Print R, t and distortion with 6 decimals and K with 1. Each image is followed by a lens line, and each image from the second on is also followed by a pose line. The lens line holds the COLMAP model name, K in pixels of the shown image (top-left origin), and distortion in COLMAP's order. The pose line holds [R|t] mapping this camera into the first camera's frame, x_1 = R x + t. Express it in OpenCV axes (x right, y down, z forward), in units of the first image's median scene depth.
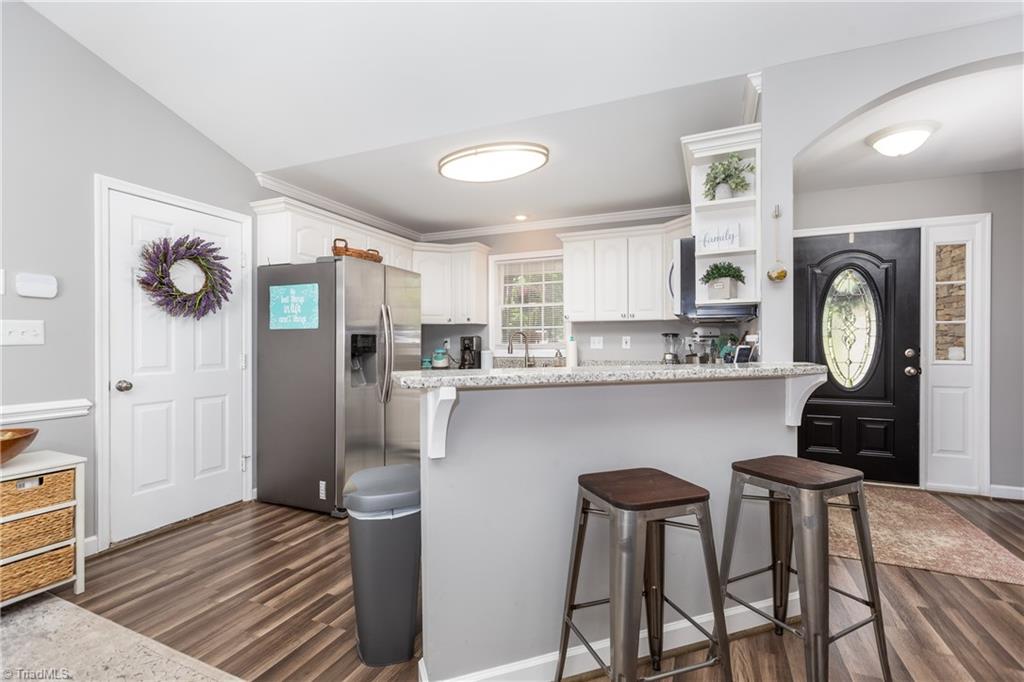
lens RADIAL K [[457.8, 0, 512.0], [0, 457.8, 341.0], [0, 0, 1]] dist [-0.044171, 0.000542]
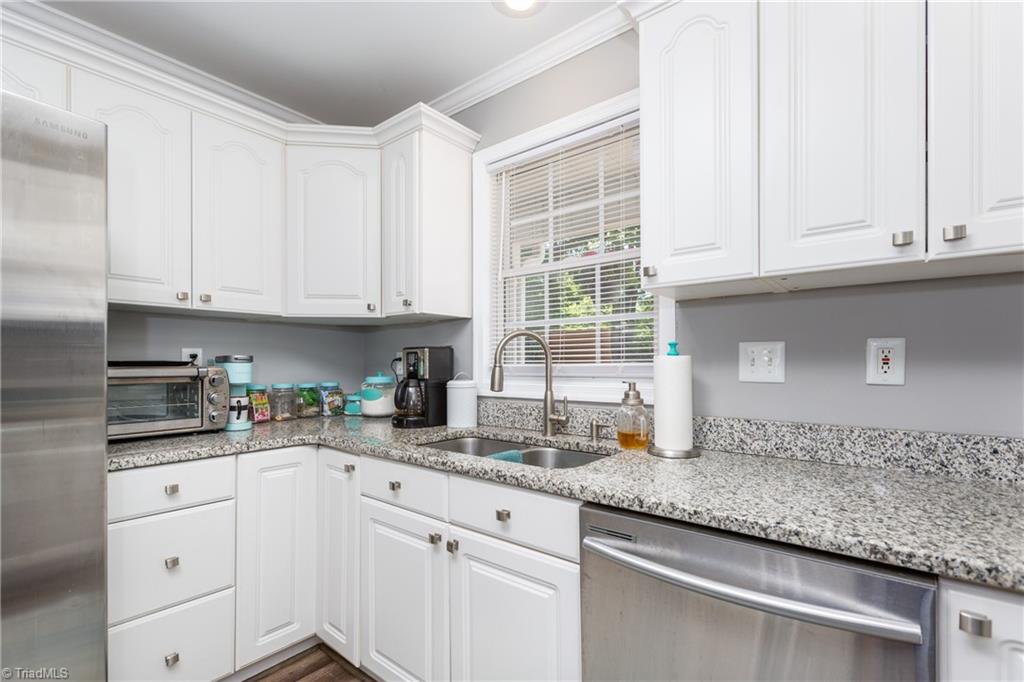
lens RADIAL K [[466.7, 0, 511.2], [0, 466.7, 364.6], [0, 0, 1]] dist [0.001074, 0.000134]
pose [[0.959980, 0.004794, -0.280028, 0.108721], [-0.003150, 0.999975, 0.006320, 0.004167], [0.280051, -0.005185, 0.959971, 0.632043]]
